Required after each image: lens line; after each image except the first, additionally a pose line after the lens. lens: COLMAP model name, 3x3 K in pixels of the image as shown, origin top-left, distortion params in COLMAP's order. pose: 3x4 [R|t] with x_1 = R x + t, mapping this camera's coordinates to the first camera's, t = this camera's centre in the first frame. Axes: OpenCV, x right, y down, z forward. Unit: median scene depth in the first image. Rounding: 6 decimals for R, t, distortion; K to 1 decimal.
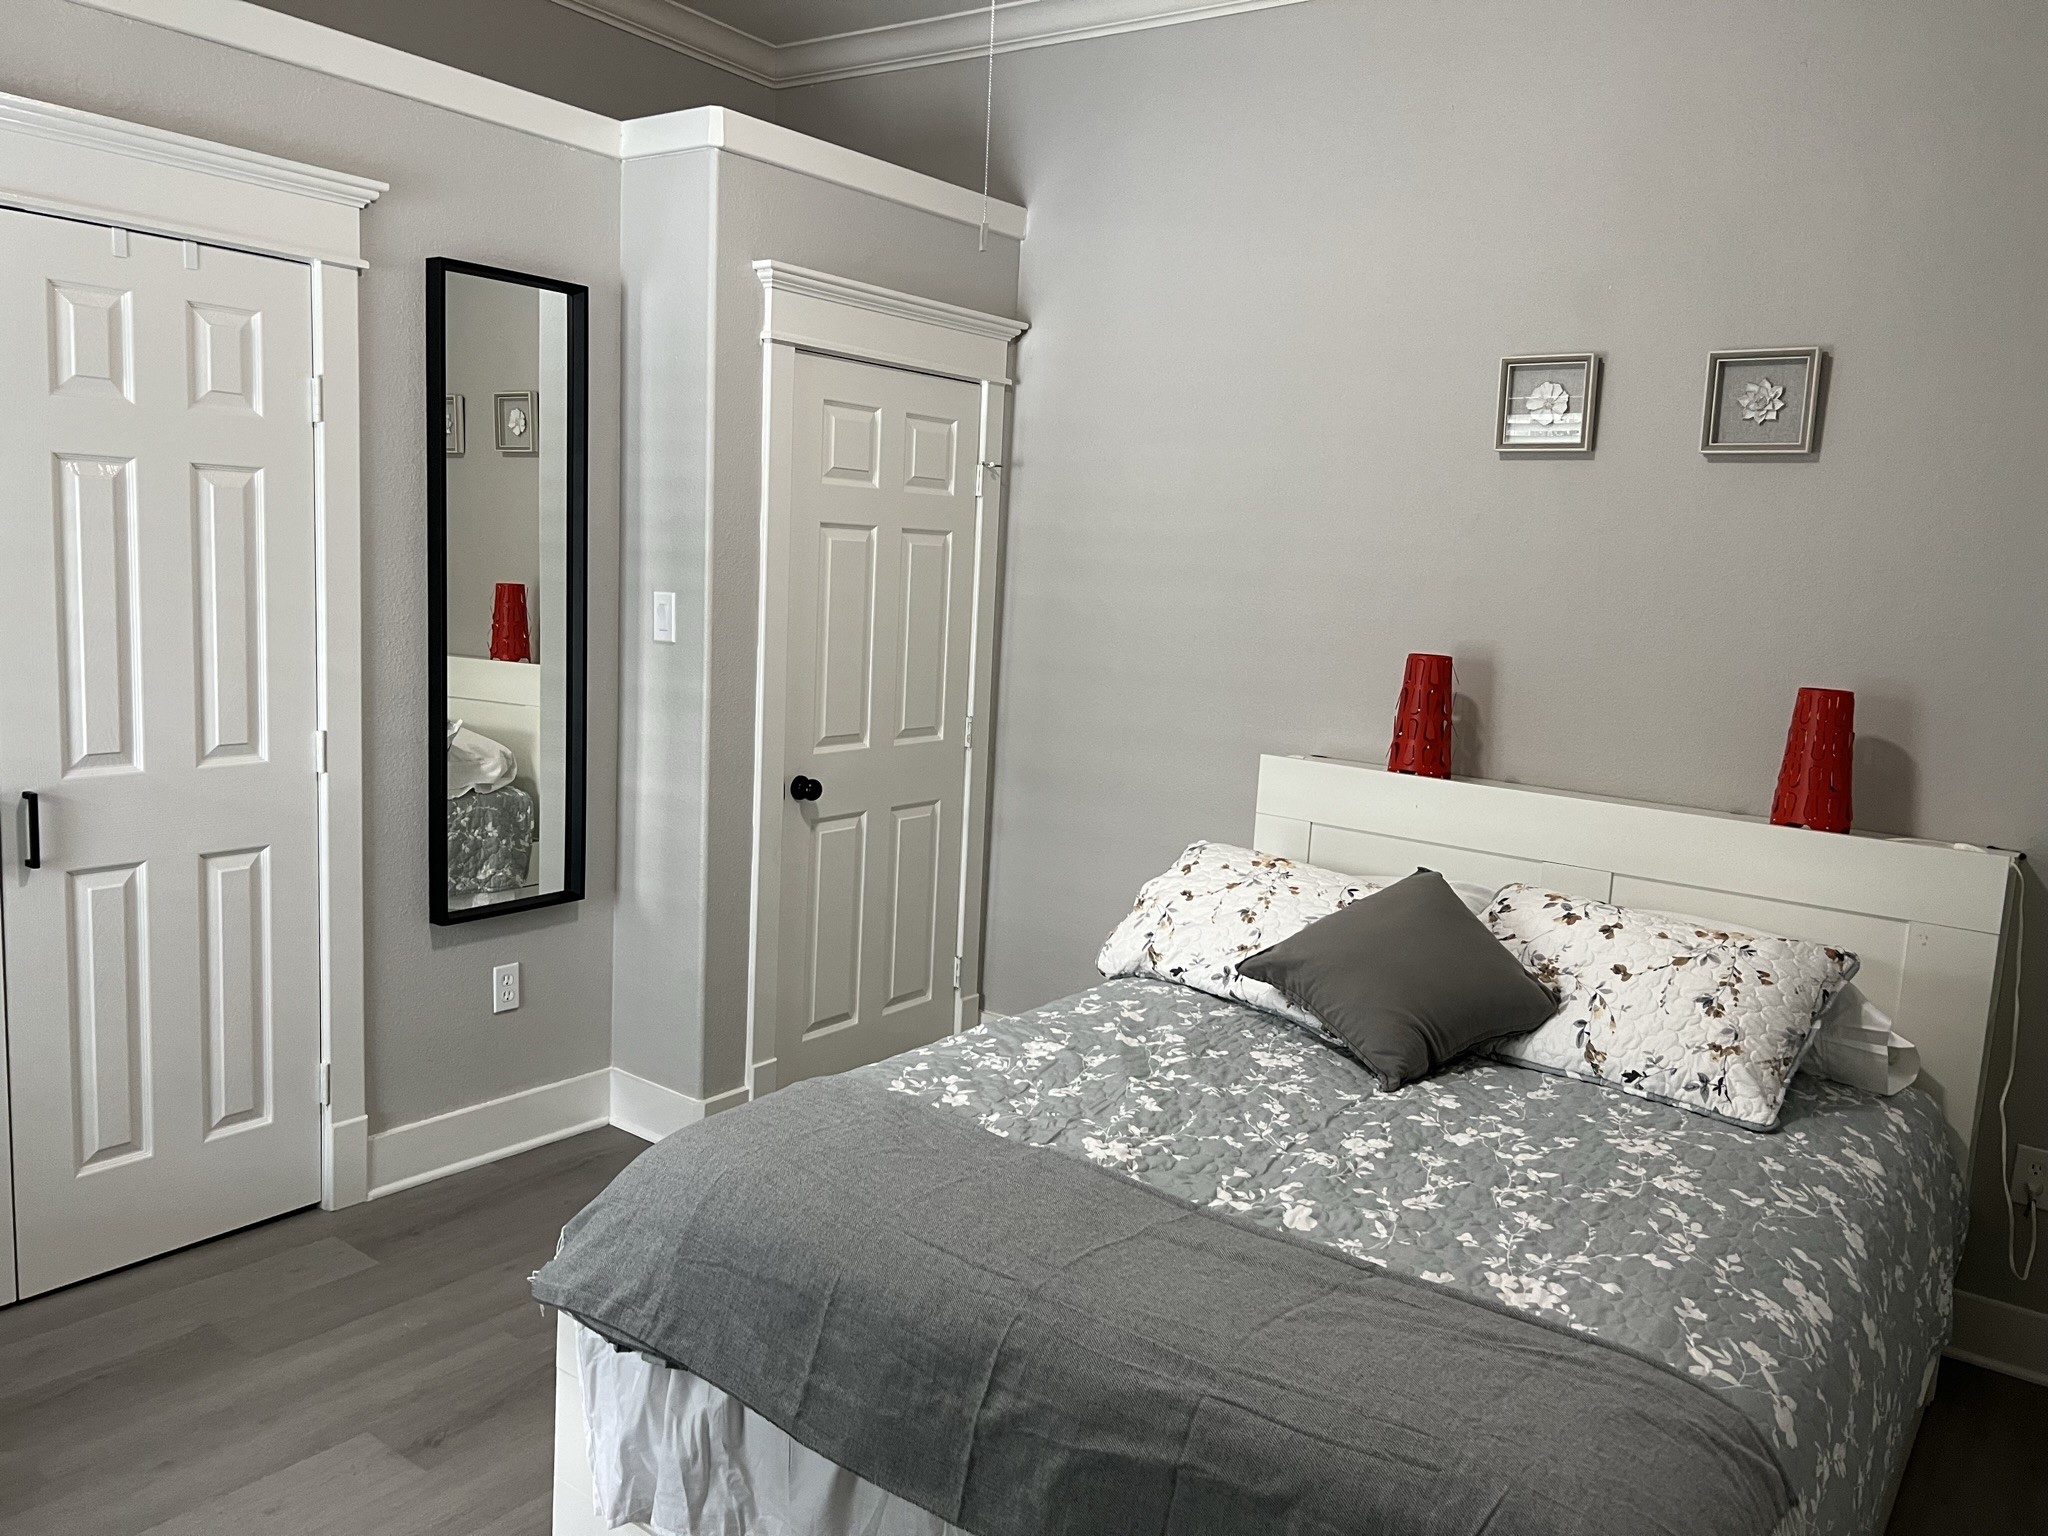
lens RADIAL K [[1542.2, 0, 1013.3], [0, 1542.2, 764.6], [0, 0, 1]] dist [0.007851, -0.037805]
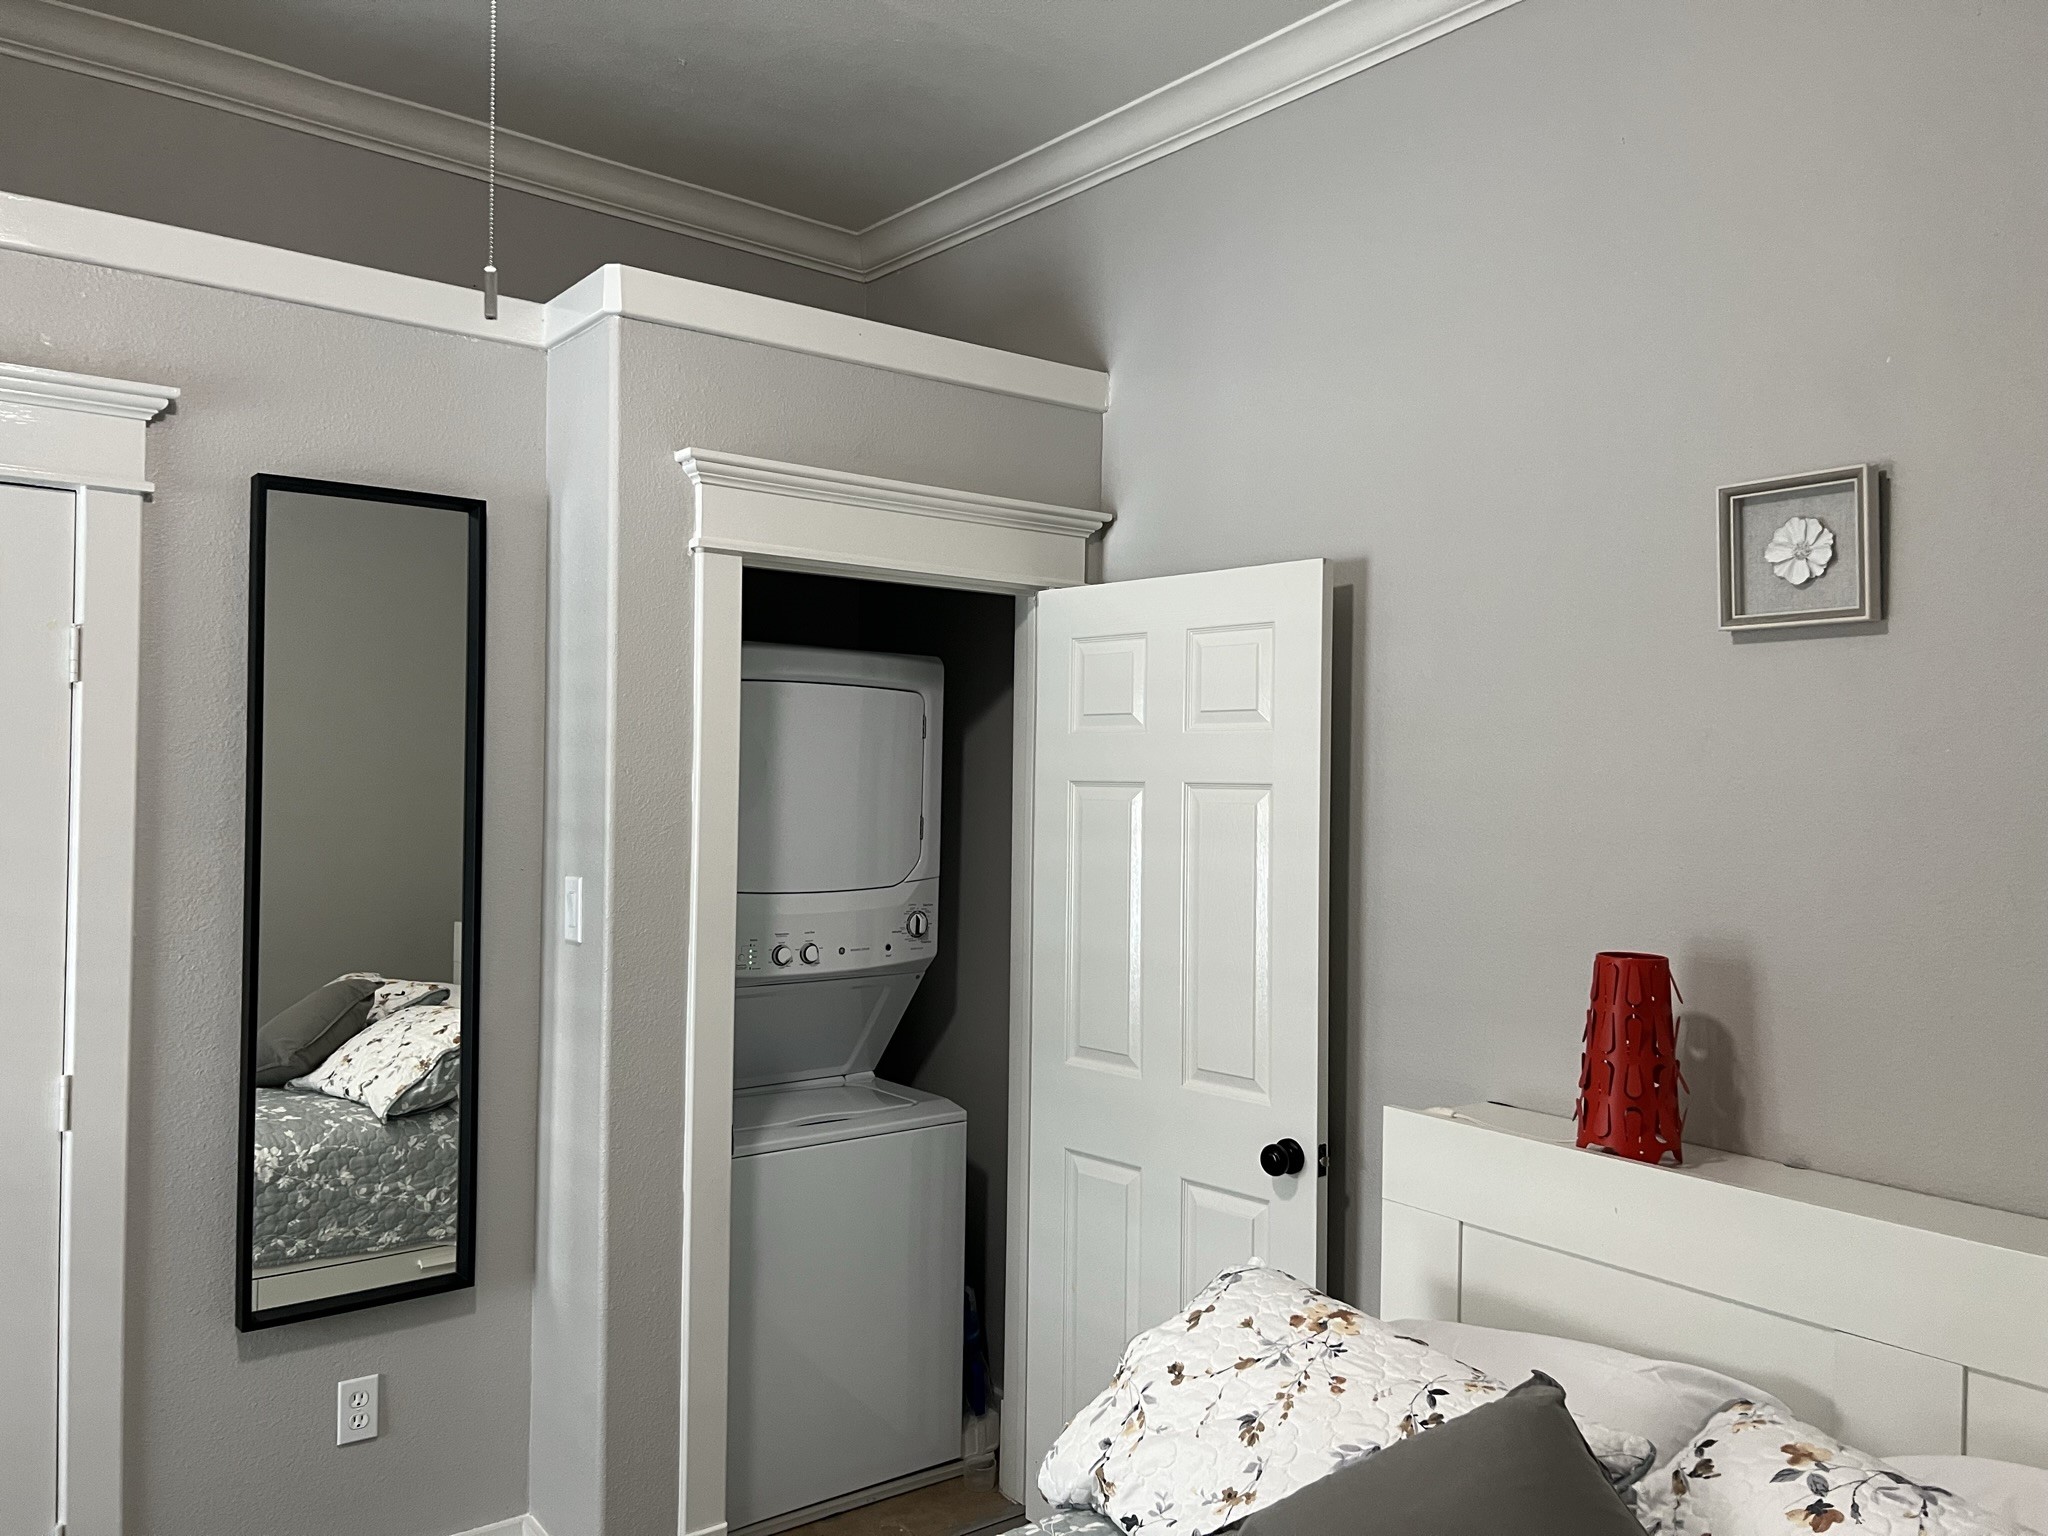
lens RADIAL K [[1542.2, 0, 1026.0], [0, 1542.2, 757.3], [0, 0, 1]] dist [0.007851, -0.037805]
pose [[0.966972, -0.041283, -0.251516, 0.197883], [-0.000024, 0.986781, -0.162061, -0.050026], [0.254882, 0.156714, 0.954189, 0.338072]]
